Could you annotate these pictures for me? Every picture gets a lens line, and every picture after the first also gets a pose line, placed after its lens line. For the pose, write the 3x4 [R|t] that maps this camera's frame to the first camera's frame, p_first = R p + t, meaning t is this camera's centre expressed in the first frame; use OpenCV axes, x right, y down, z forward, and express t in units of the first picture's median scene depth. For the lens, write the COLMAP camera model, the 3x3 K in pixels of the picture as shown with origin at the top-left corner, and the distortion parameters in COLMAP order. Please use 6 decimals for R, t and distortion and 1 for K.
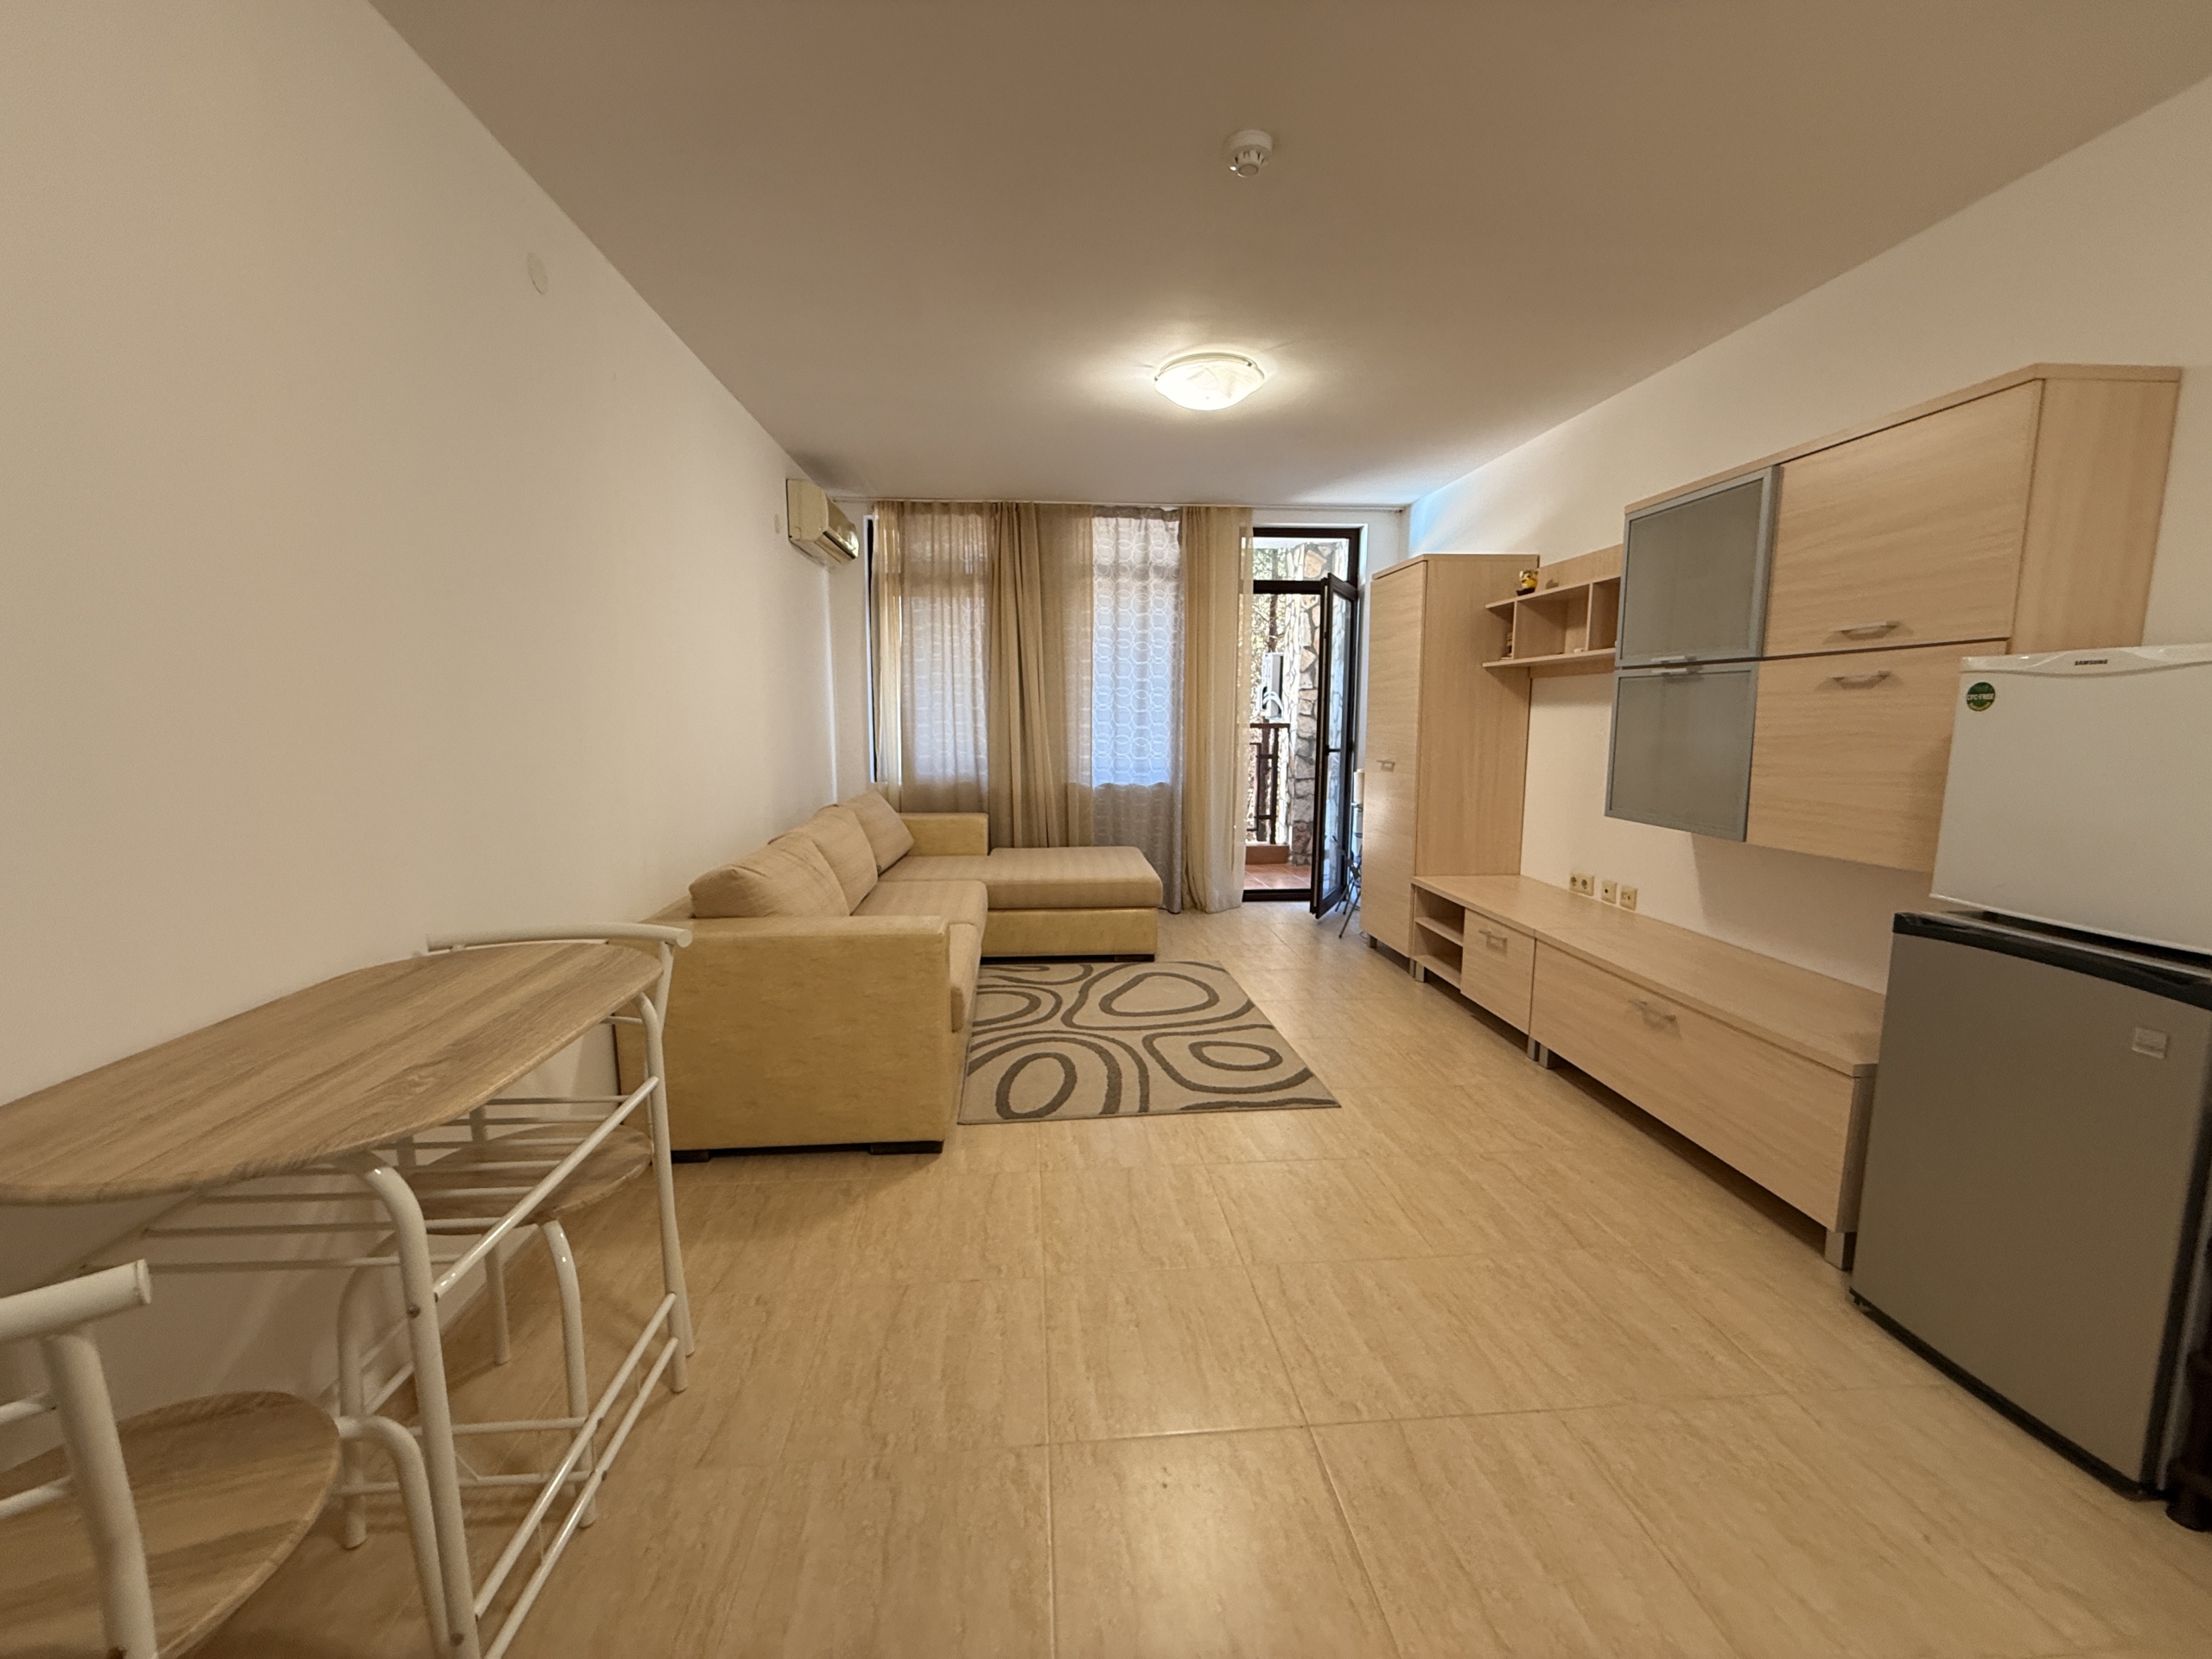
lens RADIAL K [[883.0, 0, 1099.3], [0, 883.0, 832.8], [0, 0, 1]] dist [-0.001681, 0.000419]
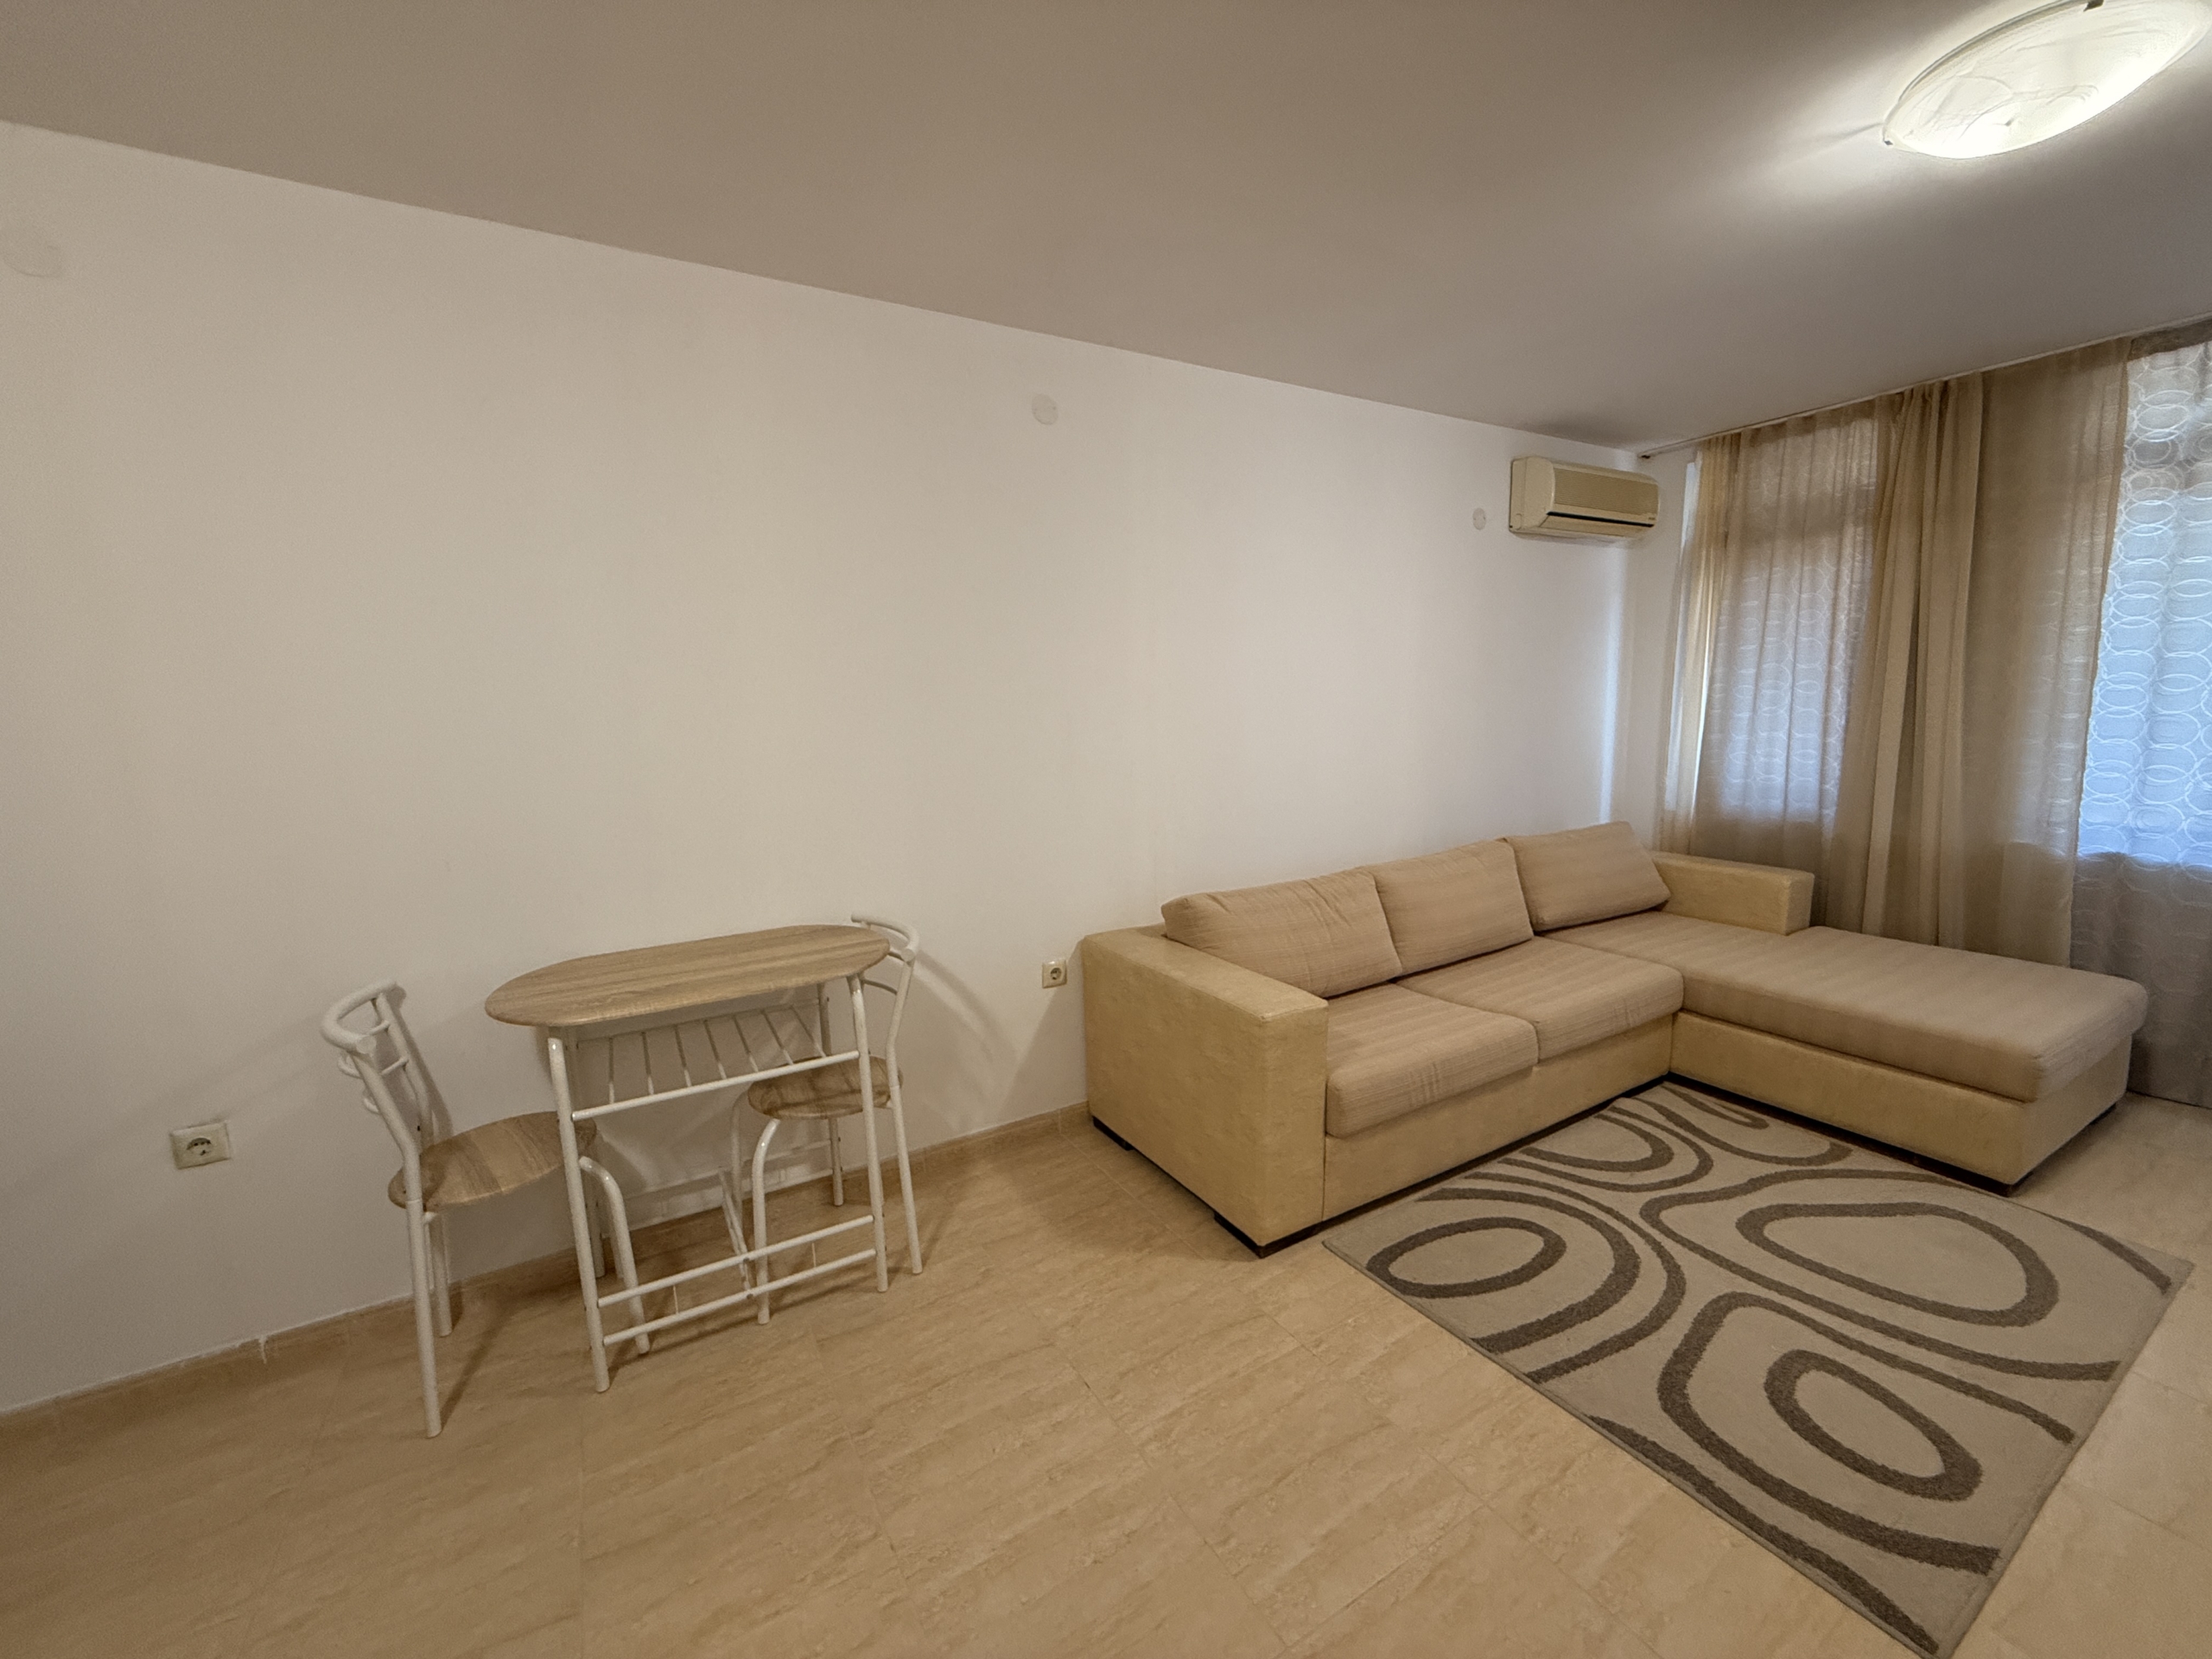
lens RADIAL K [[883.0, 0, 1097.9], [0, 883.0, 831.3], [0, 0, 1]] dist [-0.001681, 0.000419]
pose [[0.430635, 0.121198, -0.894351, 0.363274], [-0.095495, 0.991499, 0.088381, -0.092756], [0.897460, 0.047346, 0.438548, 0.328068]]
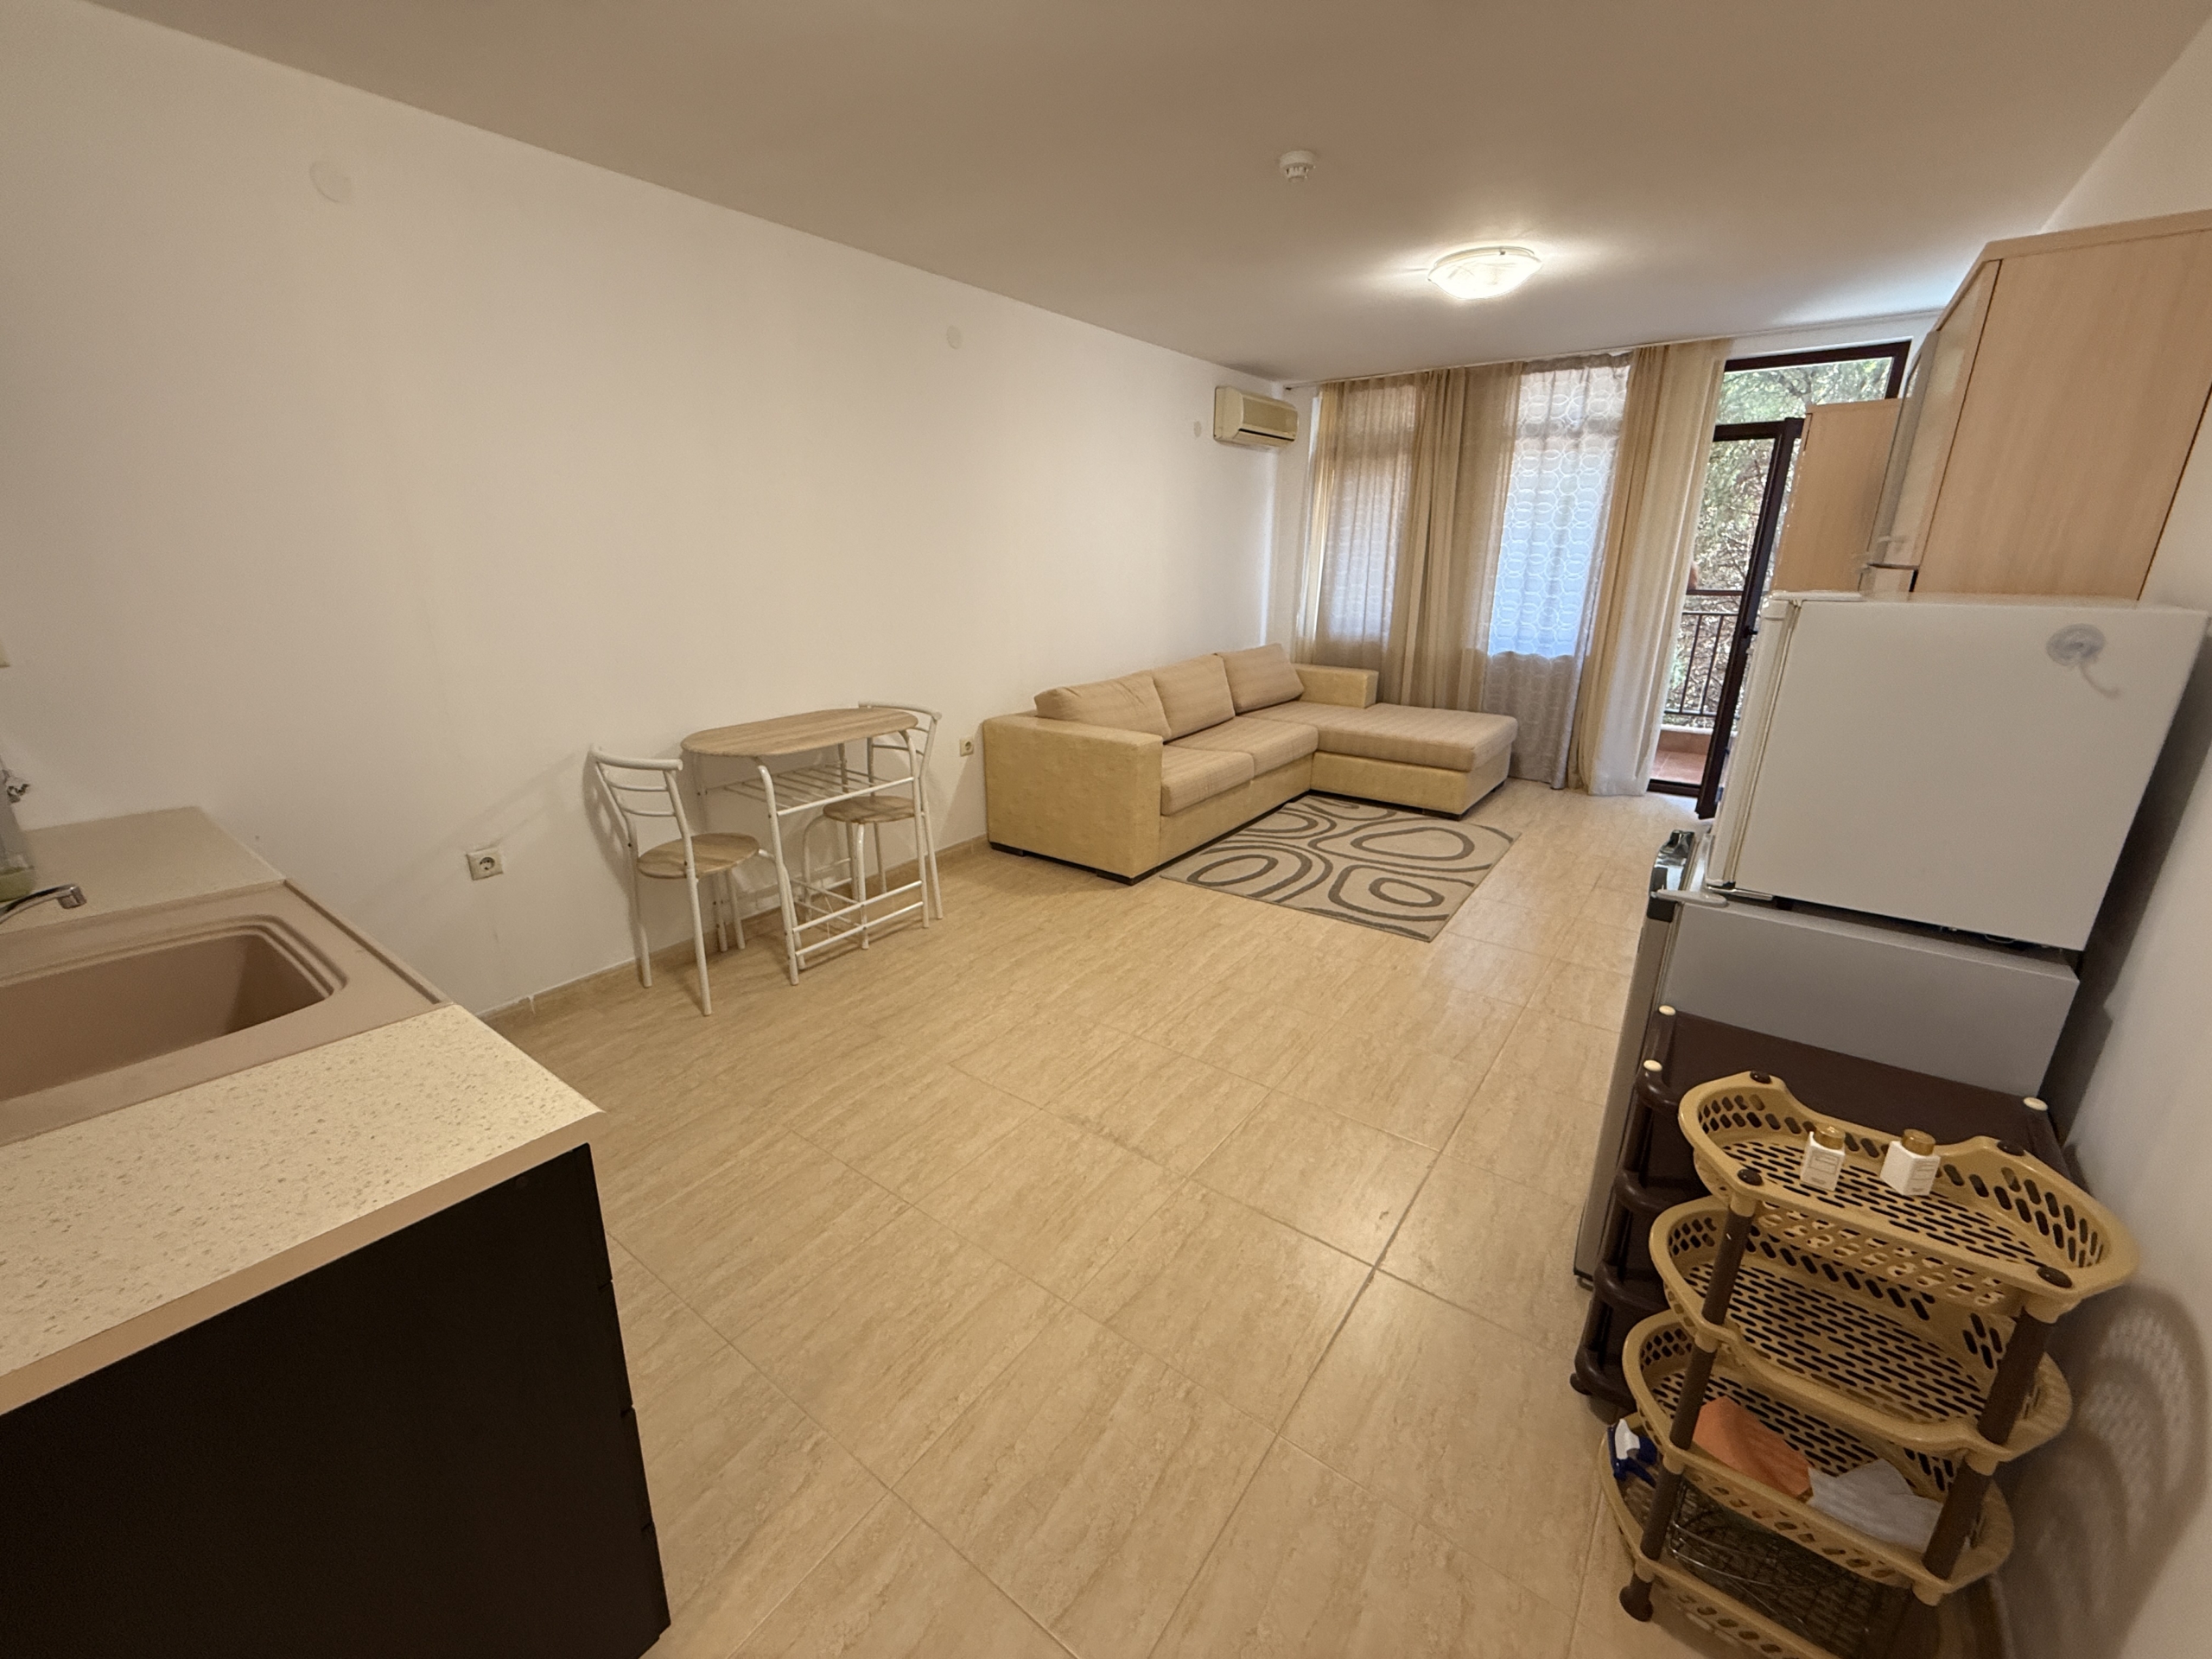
lens RADIAL K [[883.0, 0, 1097.1], [0, 883.0, 831.8], [0, 0, 1]] dist [-0.001681, 0.000419]
pose [[0.749253, 0.202855, -0.630452, 0.545143], [-0.090022, 0.974296, 0.206505, -0.034323], [0.656137, -0.097970, 0.748255, -0.144438]]
